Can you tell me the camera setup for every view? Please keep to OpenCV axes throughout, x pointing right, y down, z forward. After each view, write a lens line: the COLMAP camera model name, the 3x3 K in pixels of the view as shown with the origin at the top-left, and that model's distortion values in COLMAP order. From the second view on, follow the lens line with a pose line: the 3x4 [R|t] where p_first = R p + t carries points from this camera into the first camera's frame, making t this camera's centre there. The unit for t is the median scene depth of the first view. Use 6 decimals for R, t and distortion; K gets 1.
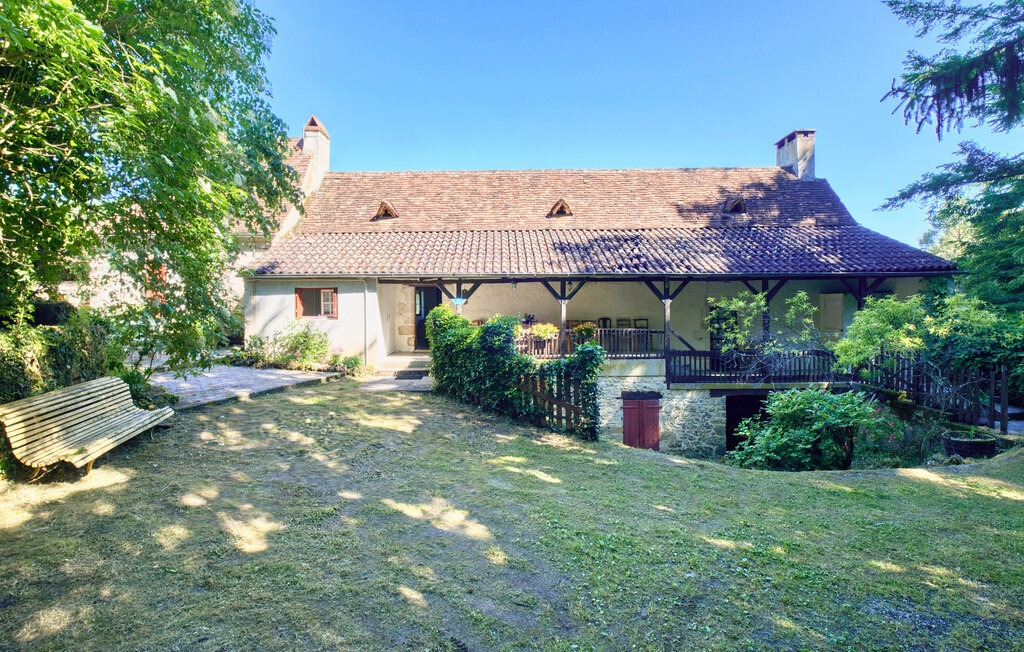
lens RADIAL K [[464.2, 0, 512.0], [0, 464.2, 232.3], [0, 0, 1]] dist [-0.000695, -0.009691]
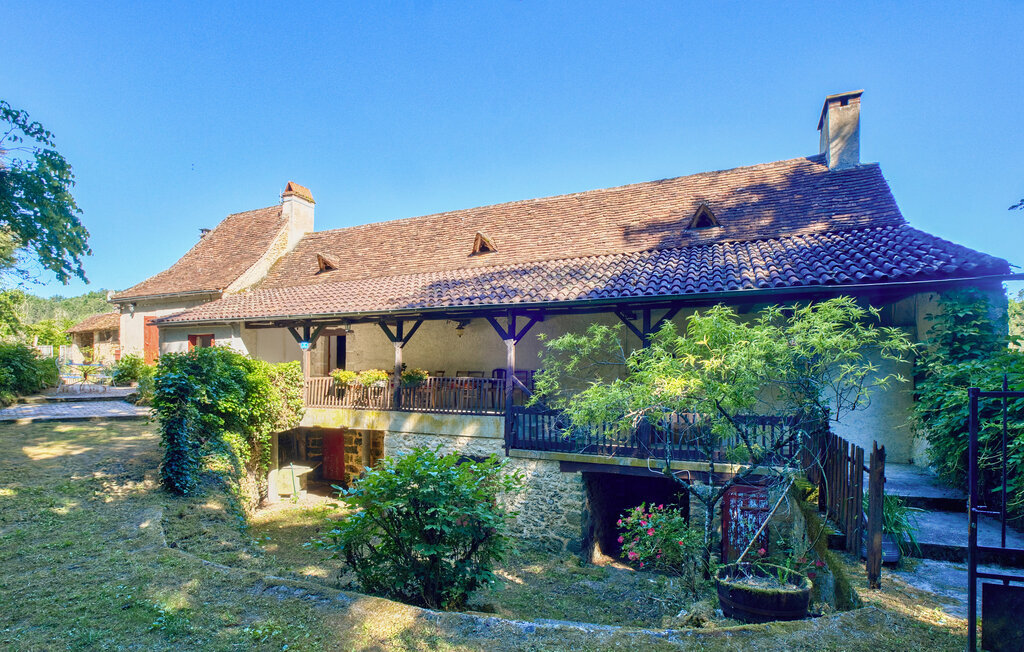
lens RADIAL K [[461.4, 0, 502.0], [0, 461.4, 319.8], [0, 0, 1]] dist [0.001850, -0.014065]
pose [[0.926983, -0.032177, -0.373721, 0.593400], [0.042046, 0.998948, 0.018283, 0.096064], [0.372739, -0.032662, 0.927361, 0.288317]]
